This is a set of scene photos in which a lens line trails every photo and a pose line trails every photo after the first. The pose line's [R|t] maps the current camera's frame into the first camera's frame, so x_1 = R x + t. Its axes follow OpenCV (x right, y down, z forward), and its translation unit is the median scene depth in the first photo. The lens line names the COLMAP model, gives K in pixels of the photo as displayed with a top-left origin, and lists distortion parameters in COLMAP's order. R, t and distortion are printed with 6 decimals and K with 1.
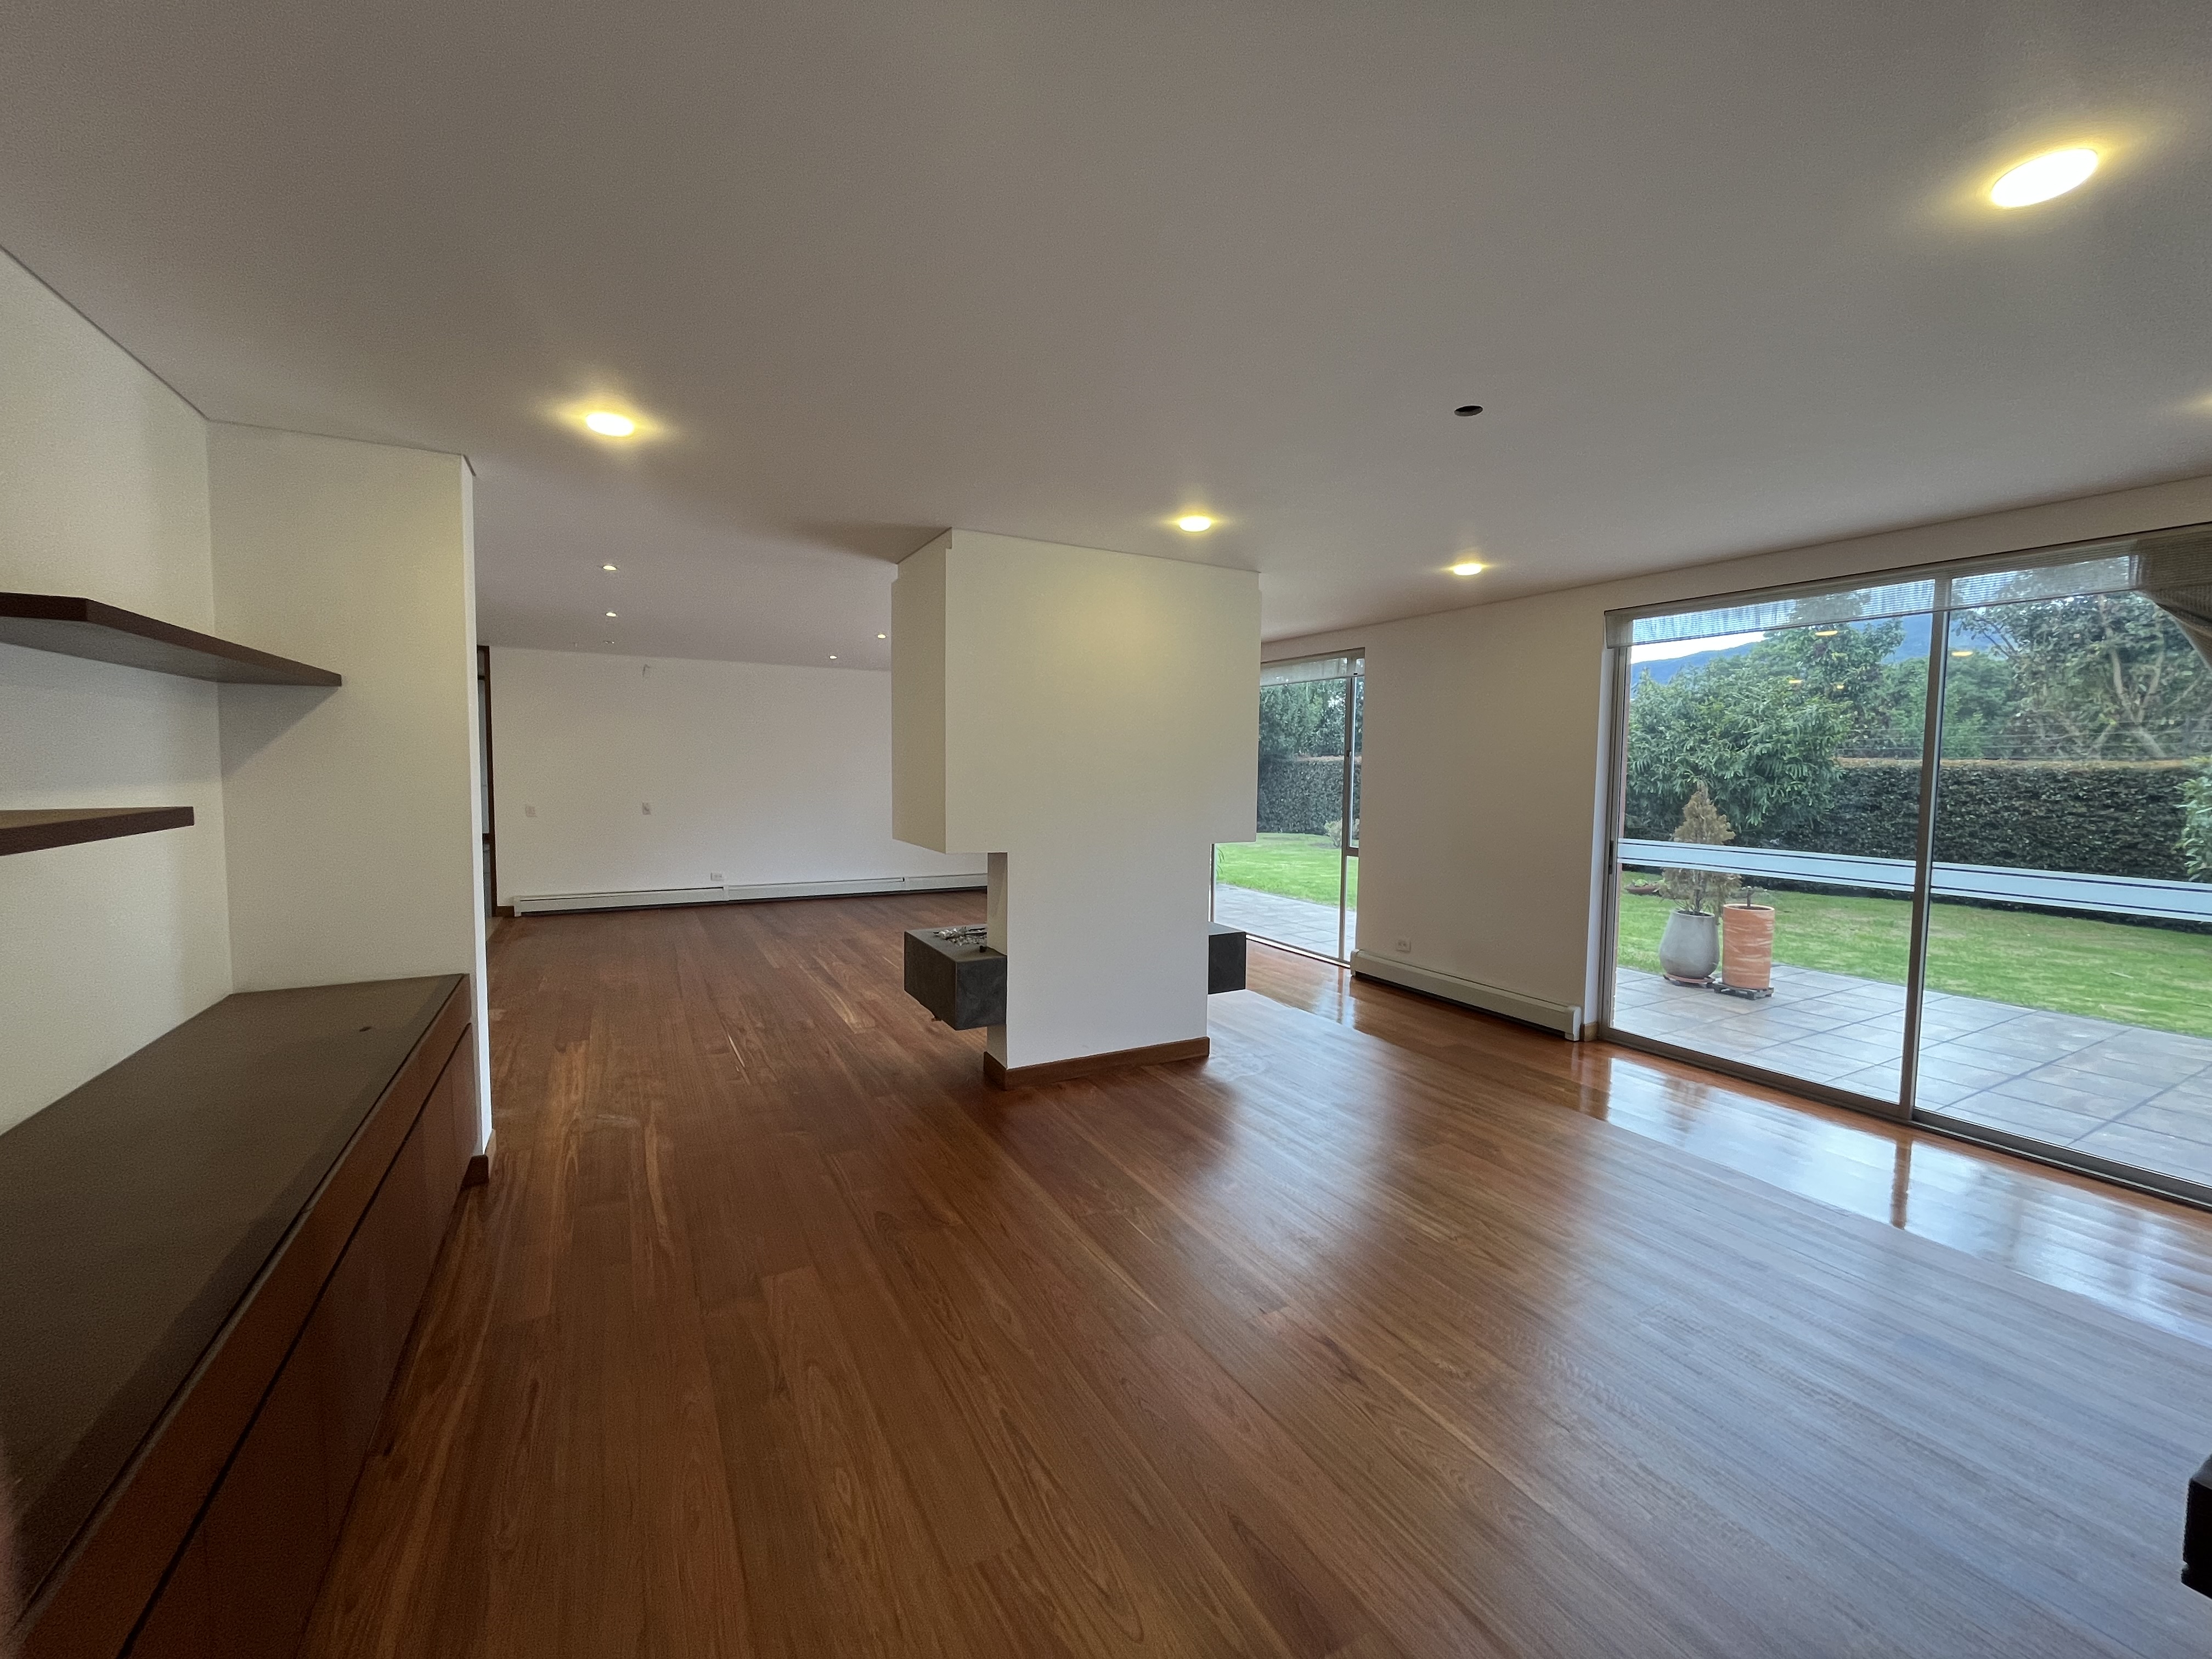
lens RADIAL K [[892.1, 0, 1106.6], [0, 892.1, 821.6], [0, 0, 1]] dist [-0.001862, 0.000103]
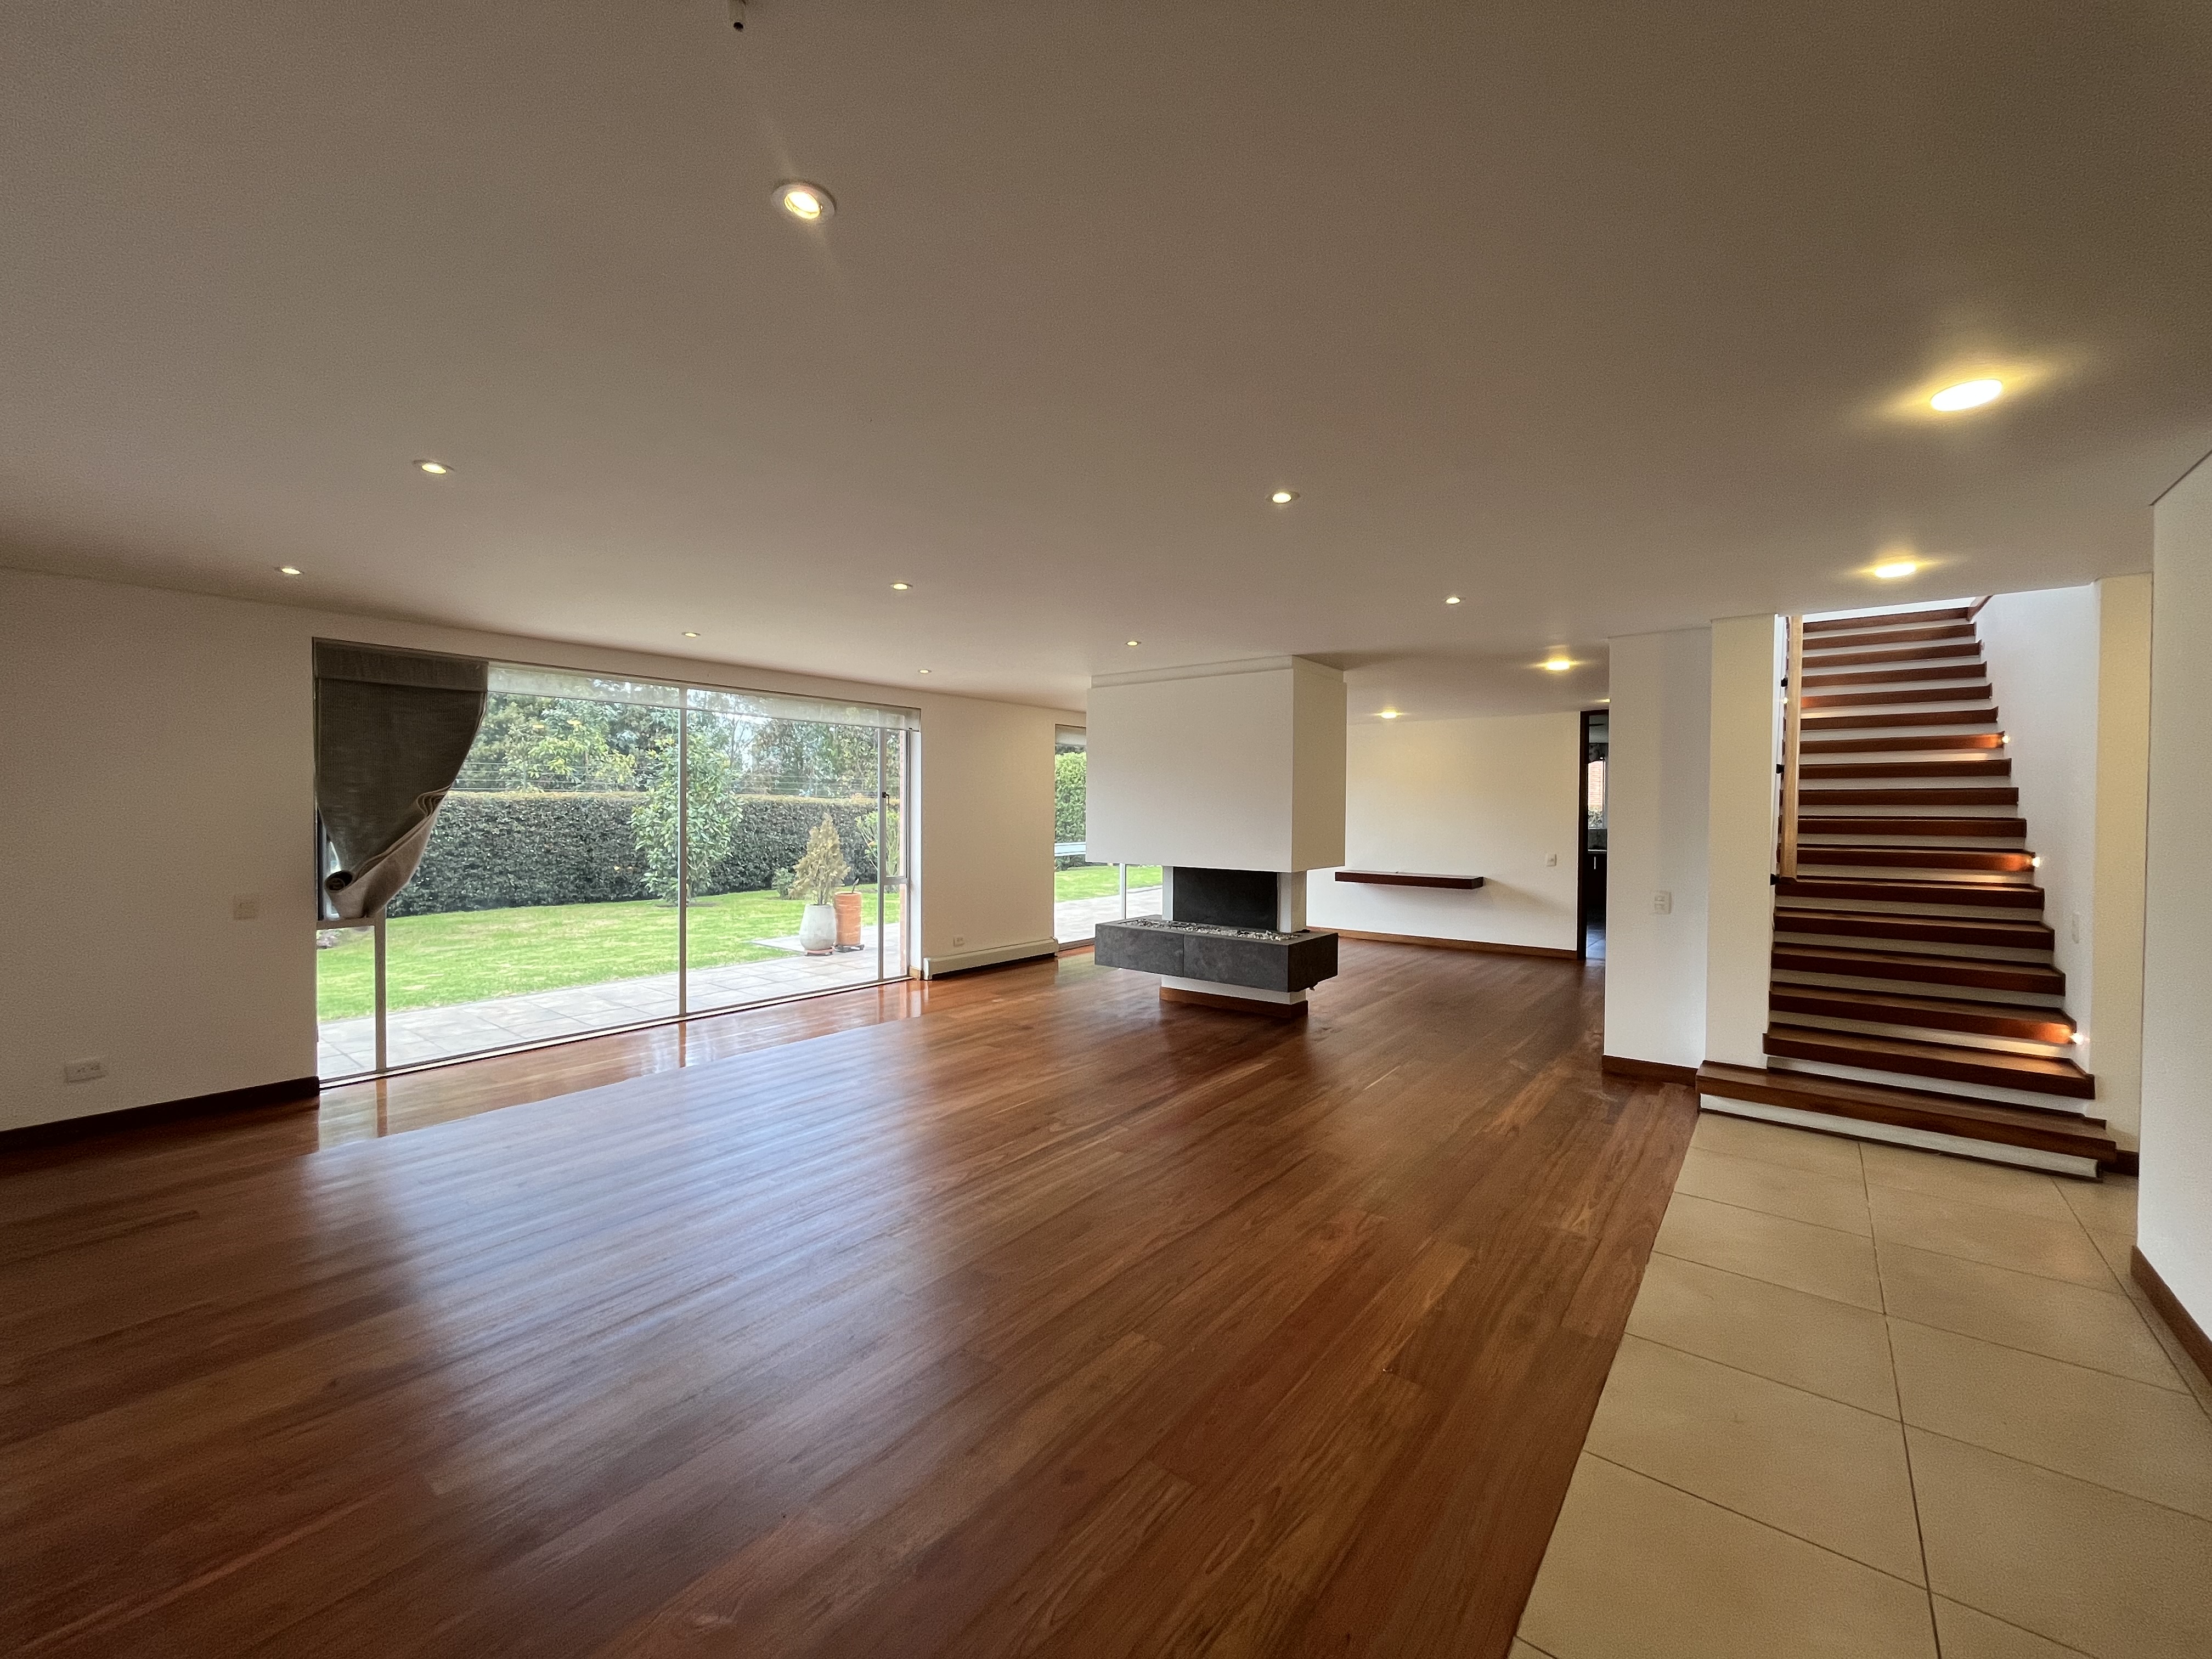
lens RADIAL K [[892.1, 0, 1106.6], [0, 892.1, 821.6], [0, 0, 1]] dist [-0.001862, 0.000103]
pose [[-0.389144, -0.029049, 0.920719, -0.528555], [0.046331, 0.997620, 0.051058, -0.052115], [-0.920011, 0.062527, -0.386872, 0.706395]]
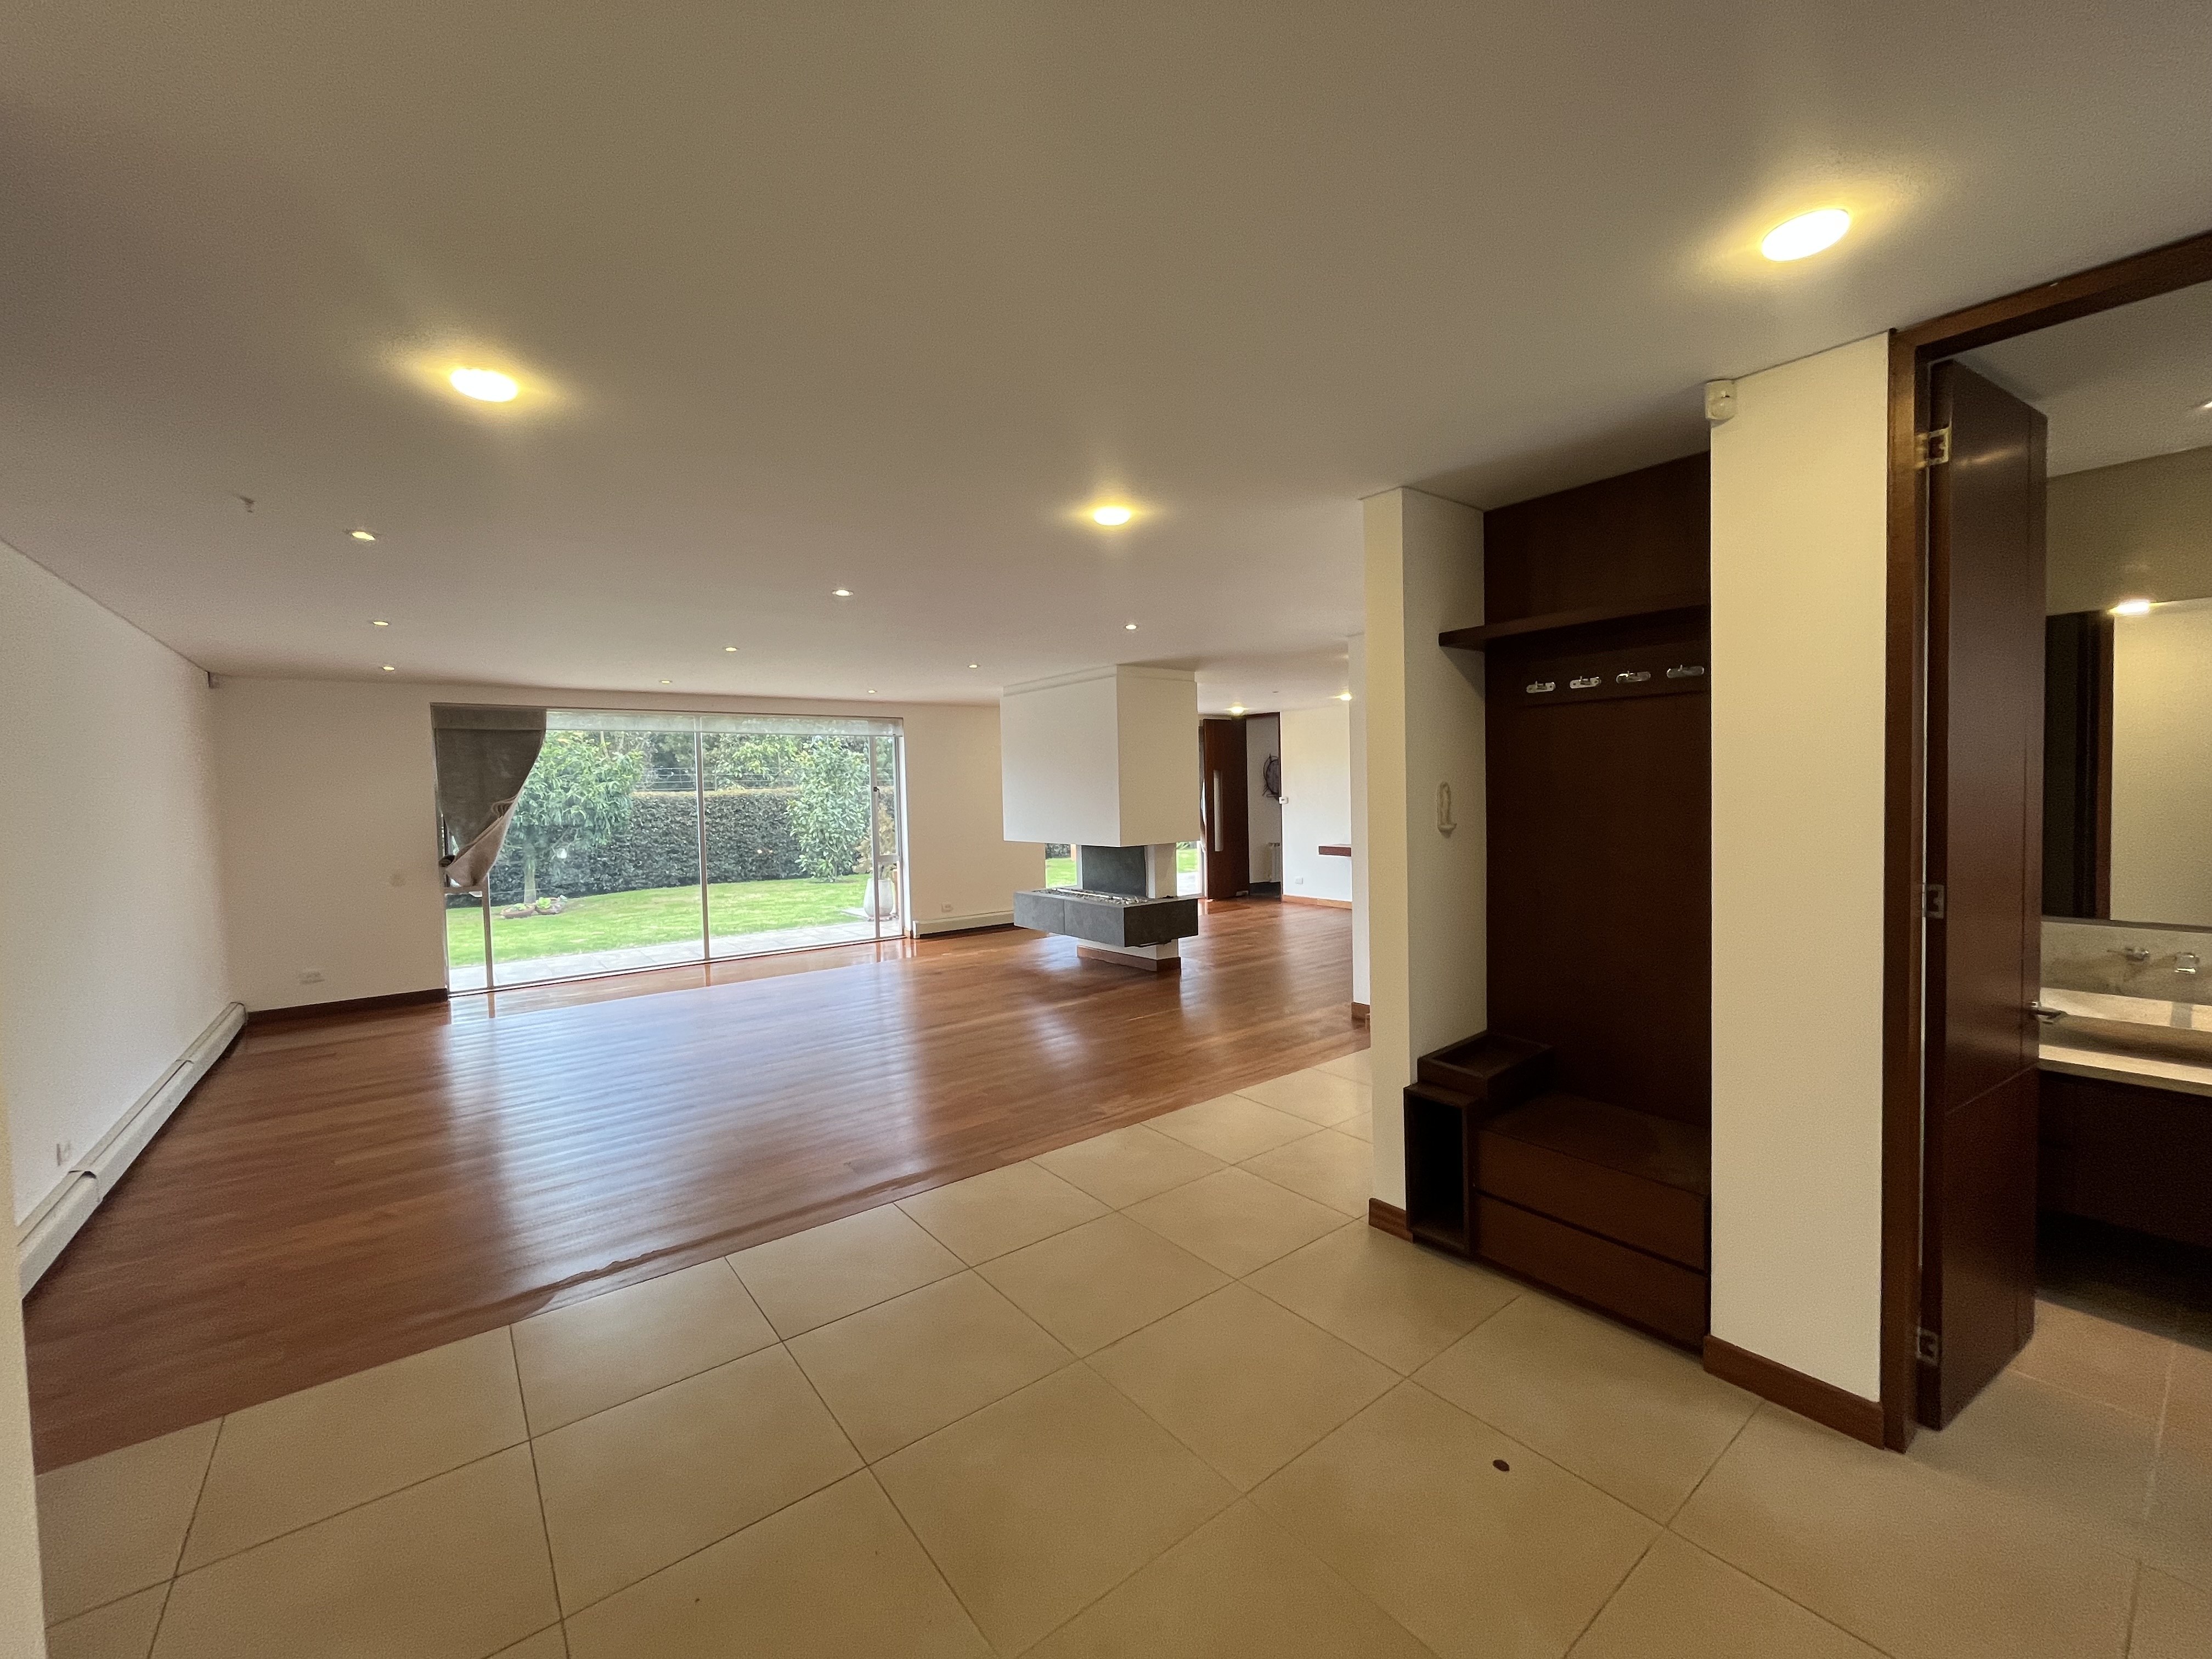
lens RADIAL K [[892.1, 0, 1106.6], [0, 892.1, 821.6], [0, 0, 1]] dist [-0.001862, 0.000103]
pose [[-0.153617, -0.044776, 0.987115, -0.703502], [0.084072, 0.994758, 0.058206, -0.045752], [-0.984547, 0.091930, -0.149047, 0.511625]]
